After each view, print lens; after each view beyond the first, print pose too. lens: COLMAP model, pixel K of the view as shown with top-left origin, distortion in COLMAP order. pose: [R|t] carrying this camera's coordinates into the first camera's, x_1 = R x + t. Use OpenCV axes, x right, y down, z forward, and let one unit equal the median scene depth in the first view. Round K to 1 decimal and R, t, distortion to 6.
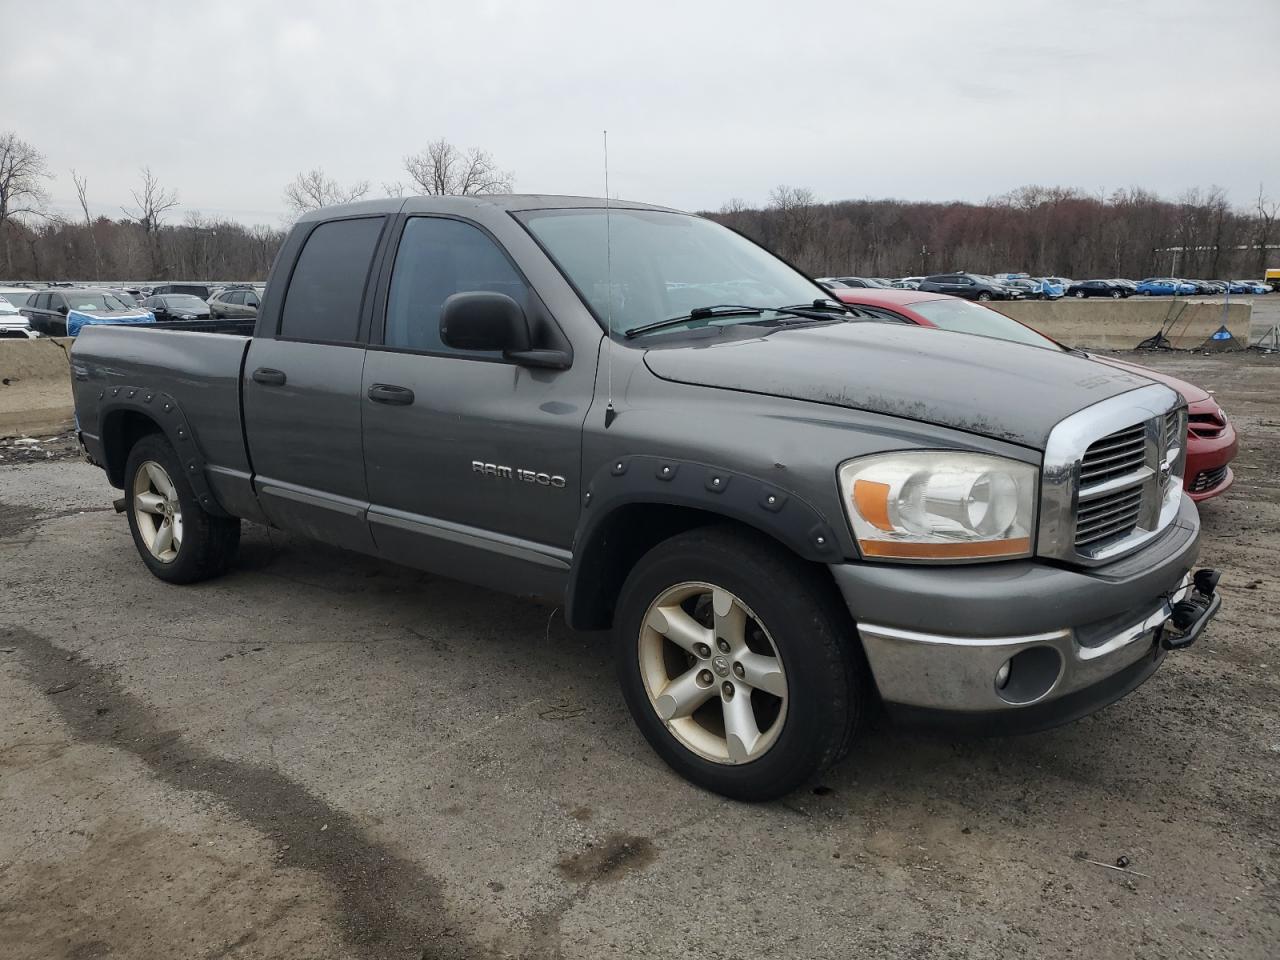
lens RADIAL K [[1028.9, 0, 640.0], [0, 1028.9, 480.0], [0, 0, 1]] dist [0.003048, 0.002738]
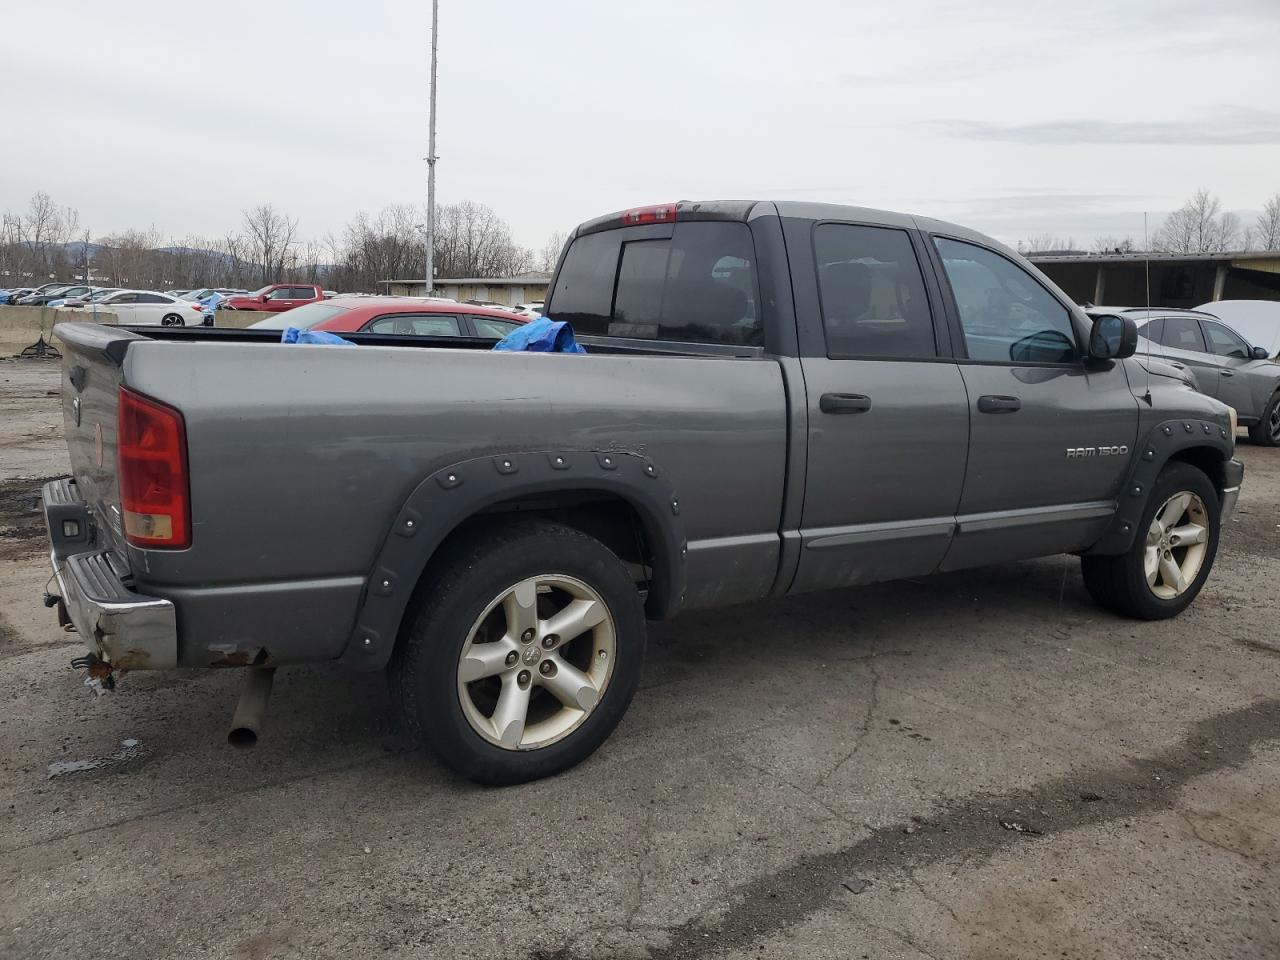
lens RADIAL K [[1004.8, 0, 638.9], [0, 1004.8, 455.2], [0, 0, 1]] dist [0.007930, 0.005739]
pose [[0.275829, -0.120331, 0.953645, -1.285778], [0.144084, 0.986099, 0.082752, -0.163225], [-0.950346, 0.114579, 0.289333, 1.007281]]
